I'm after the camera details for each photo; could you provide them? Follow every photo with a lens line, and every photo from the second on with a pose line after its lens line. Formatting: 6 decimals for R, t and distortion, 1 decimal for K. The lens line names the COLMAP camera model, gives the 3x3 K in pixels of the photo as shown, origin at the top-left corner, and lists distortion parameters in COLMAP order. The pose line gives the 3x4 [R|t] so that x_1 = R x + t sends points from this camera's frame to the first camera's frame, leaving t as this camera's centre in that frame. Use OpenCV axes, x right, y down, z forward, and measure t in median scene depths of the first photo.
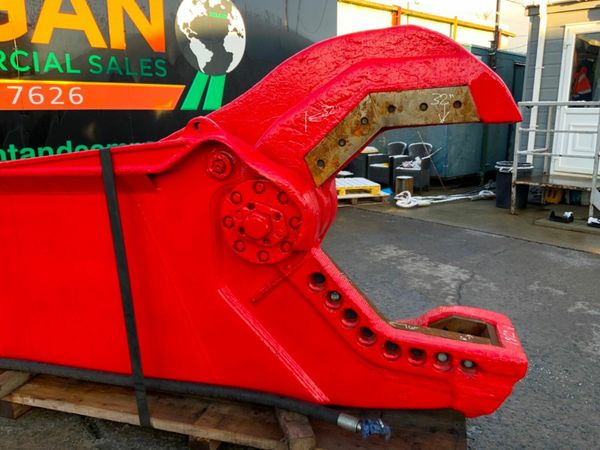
lens RADIAL K [[499.6, 0, 300.0], [0, 499.6, 225.0], [0, 0, 1]] dist [0.049845, -0.100984]
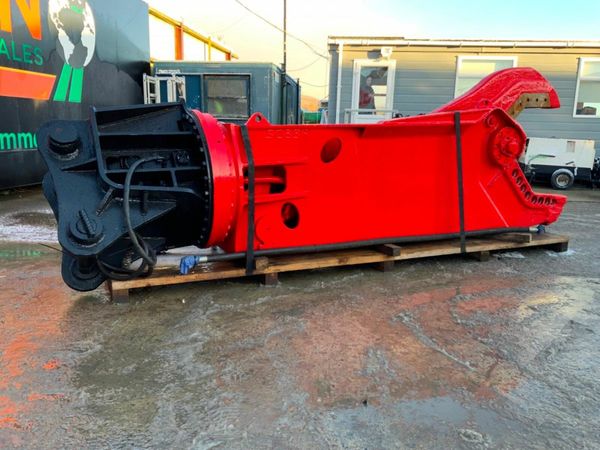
lens RADIAL K [[499.6, 0, 300.0], [0, 499.6, 225.0], [0, 0, 1]] dist [0.049845, -0.100984]
pose [[0.759296, -0.099810, 0.643045, -0.650777], [0.115351, 0.993163, 0.017950, 0.056825], [-0.640440, 0.060547, 0.765618, -0.036100]]
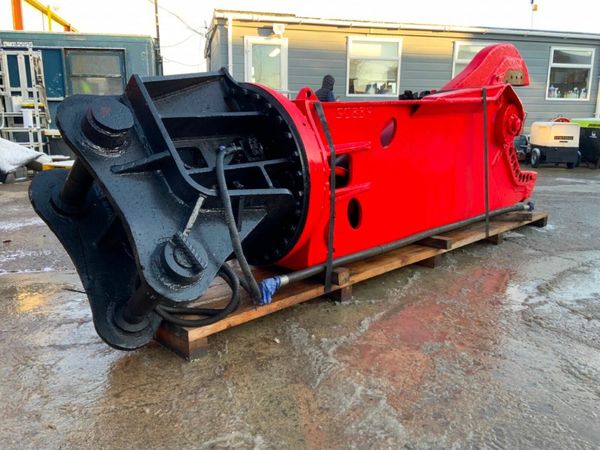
lens RADIAL K [[499.6, 0, 300.0], [0, 499.6, 225.0], [0, 0, 1]] dist [0.049845, -0.100984]
pose [[0.498127, -0.174241, 0.849417, -0.712331], [0.178184, 0.979265, 0.096384, 0.014362], [-0.848599, 0.103341, 0.518846, 0.192520]]
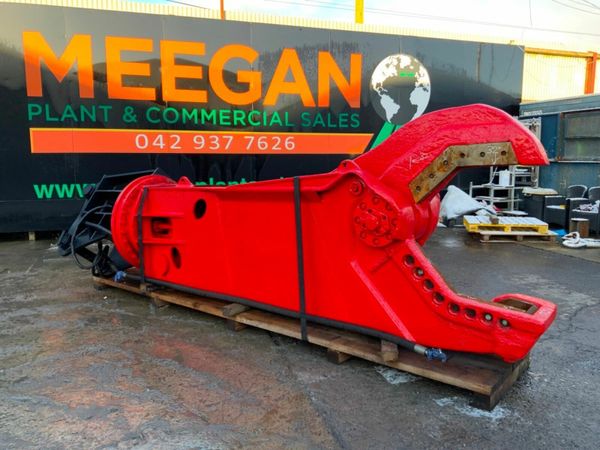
lens RADIAL K [[493.6, 0, 300.4], [0, 493.6, 226.9], [0, 0, 1]] dist [0.109577, -0.201940]
pose [[0.923401, 0.060449, -0.379046, 0.091224], [-0.089456, 0.994220, -0.059371, 0.038479], [0.373266, 0.088731, 0.923471, -0.182149]]
